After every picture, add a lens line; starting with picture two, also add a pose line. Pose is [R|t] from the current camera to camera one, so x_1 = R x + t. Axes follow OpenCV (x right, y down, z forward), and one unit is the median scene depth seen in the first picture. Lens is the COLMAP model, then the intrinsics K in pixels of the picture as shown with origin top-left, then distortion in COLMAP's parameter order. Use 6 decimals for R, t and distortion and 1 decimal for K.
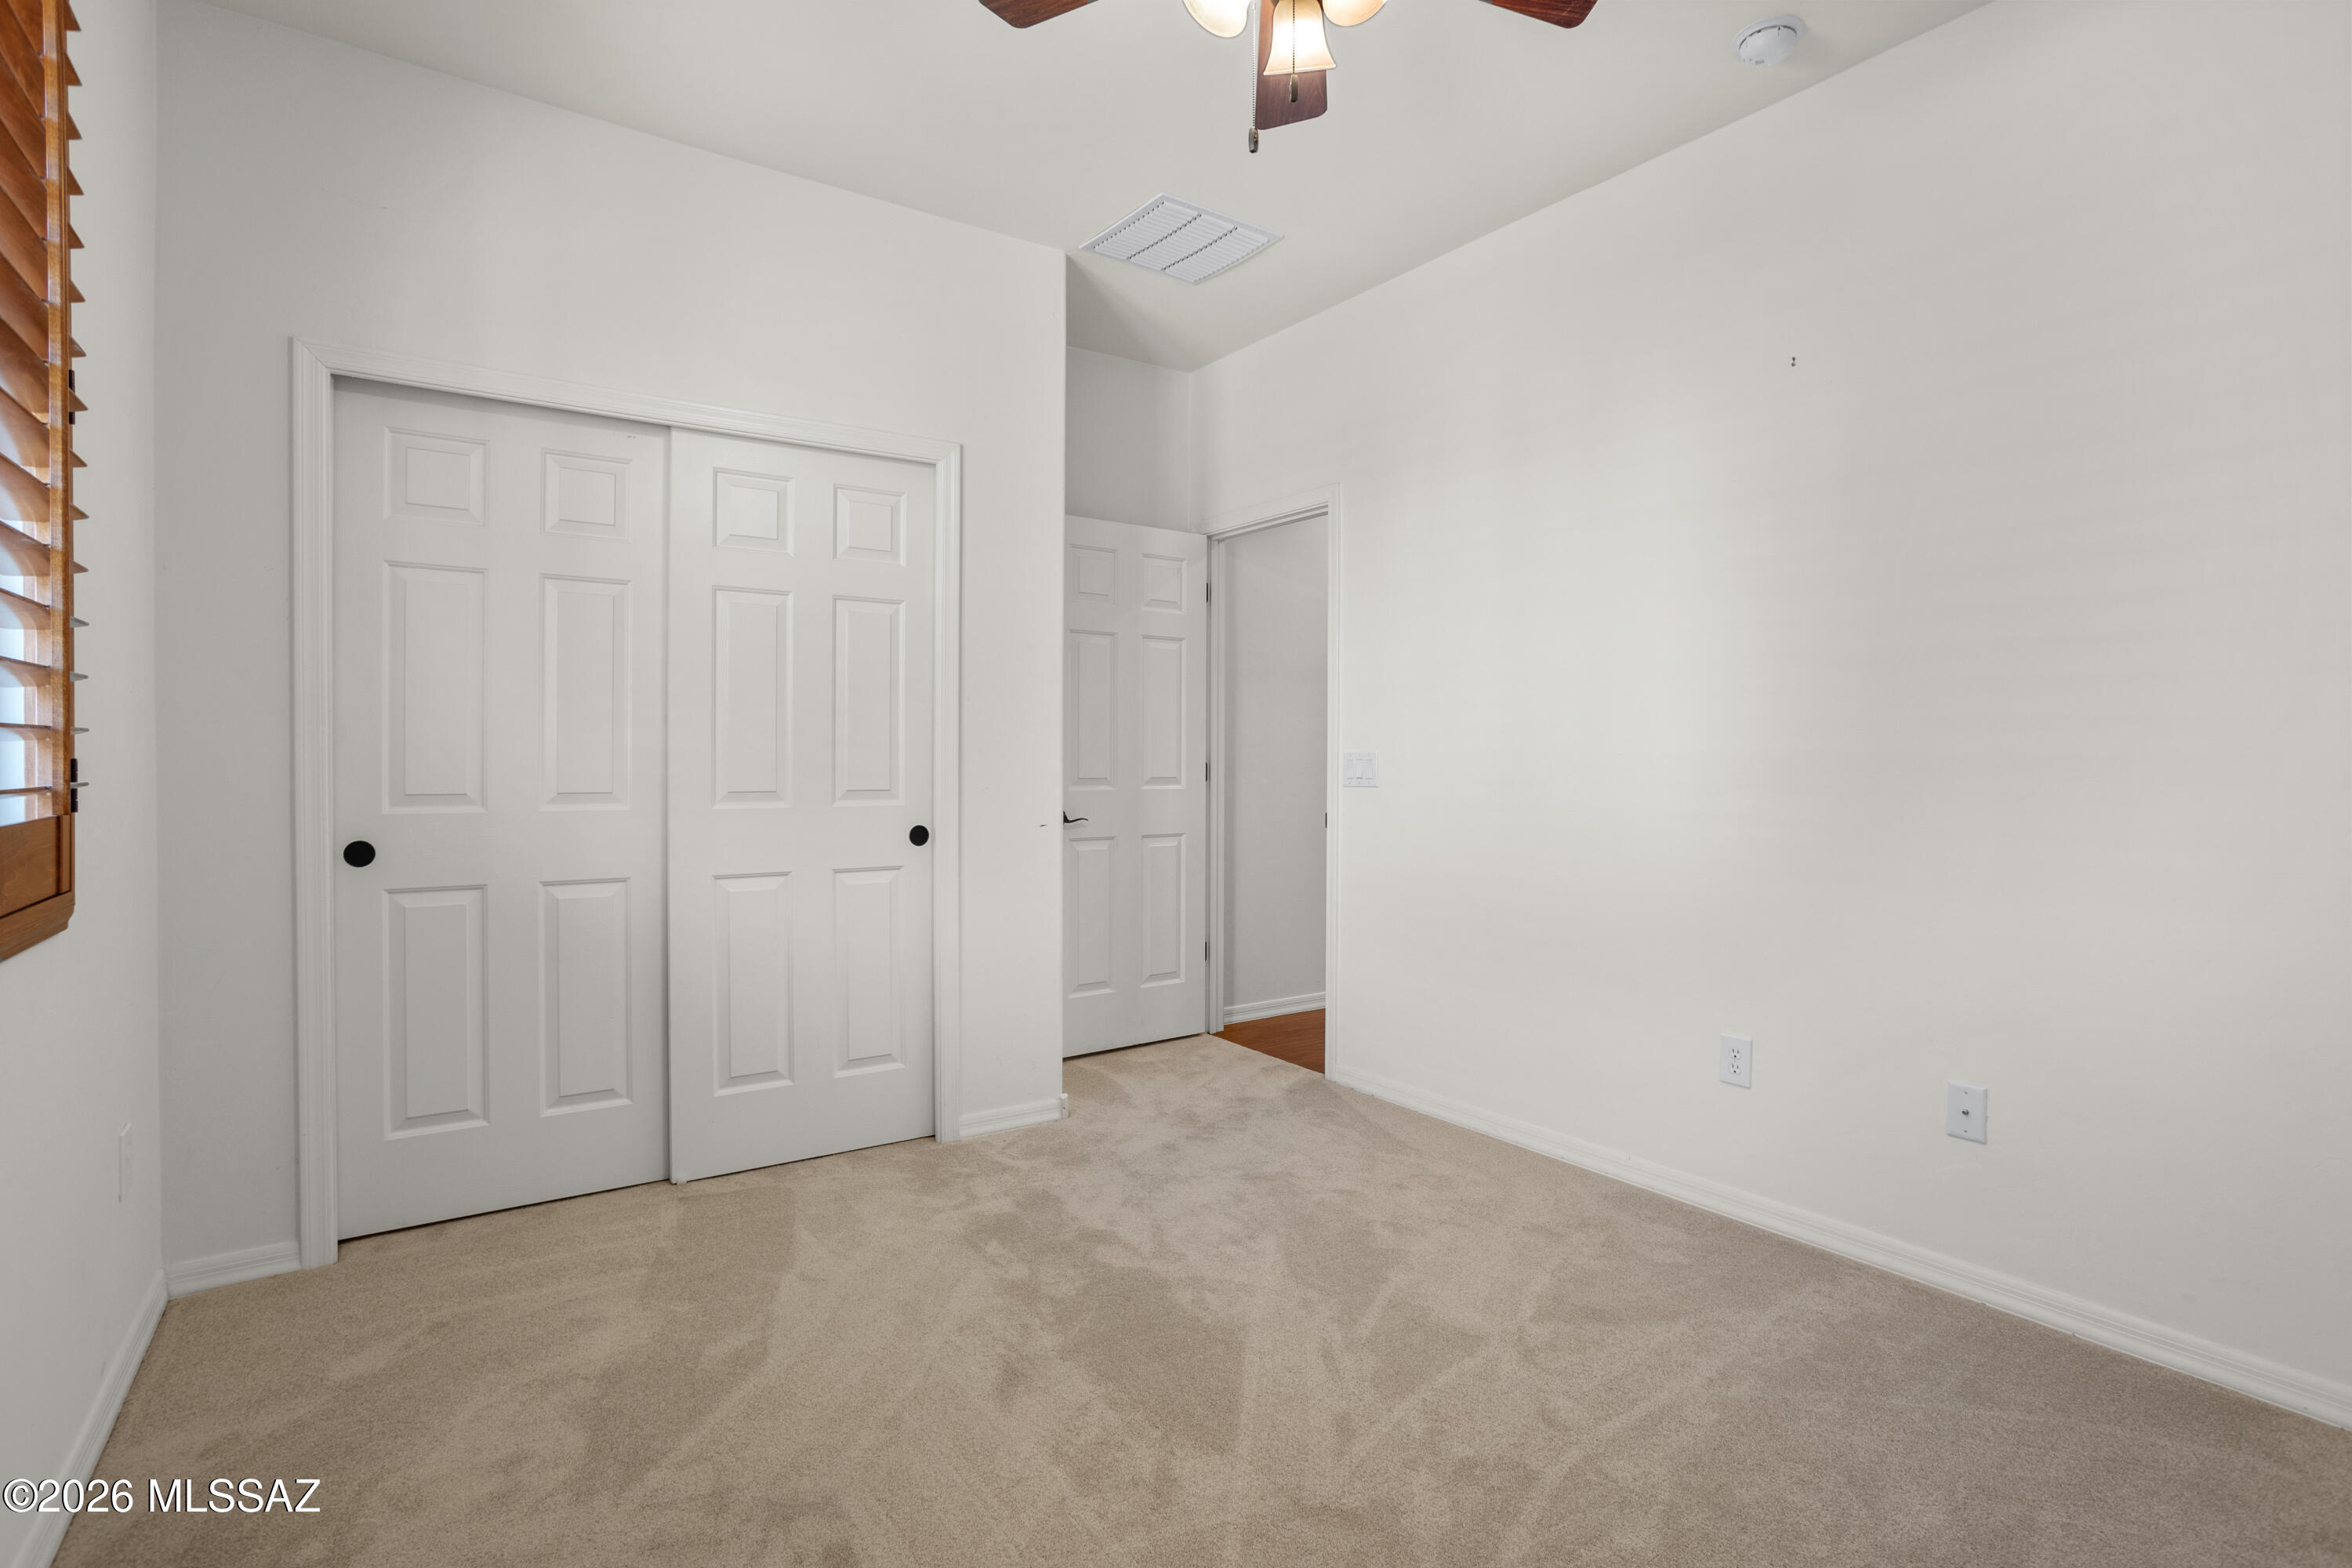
lens RADIAL K [[878.6, 0, 1174.7], [0, 878.6, 768.4], [0, 0, 1]] dist [-0.001223, -0.000048]
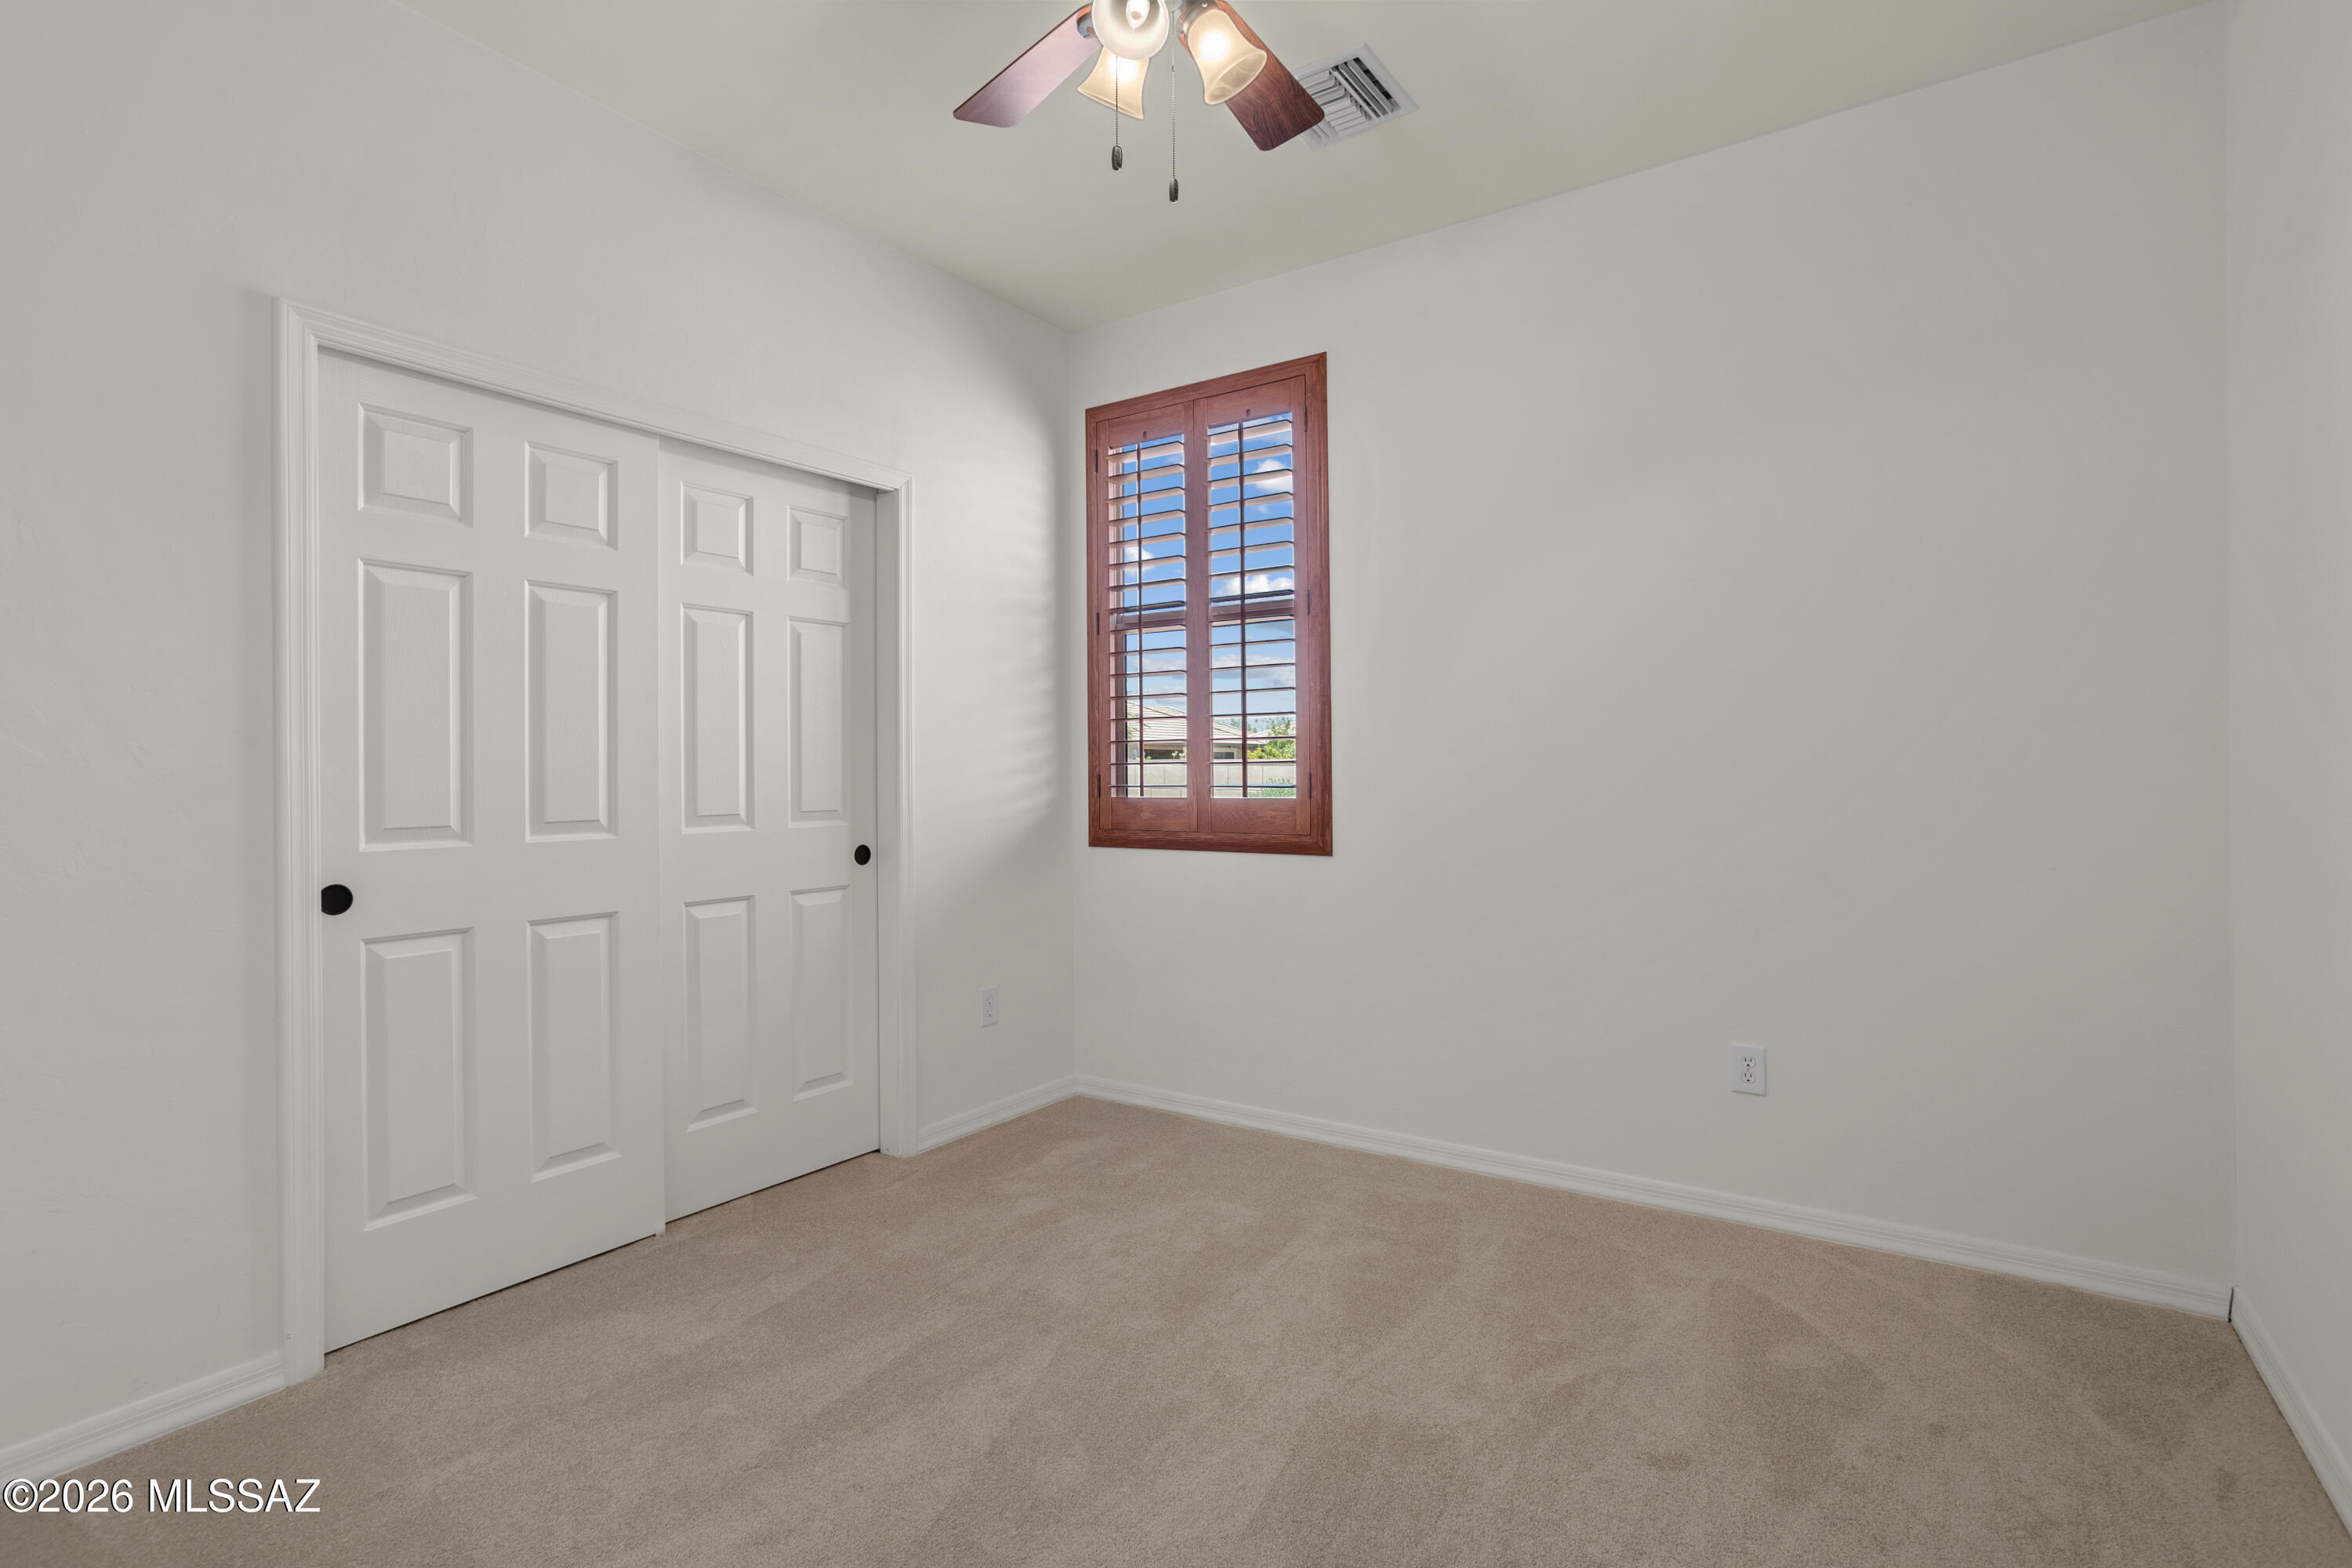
lens RADIAL K [[1127.8, 0, 1170.1], [0, 1127.8, 769.0], [0, 0, 1]] dist [-0.024794, -0.000831]
pose [[0.852851, -0.013181, 0.521988, -0.786056], [0.022996, 0.999660, -0.012330, 0.002580], [-0.521647, 0.022519, 0.852864, -0.346313]]
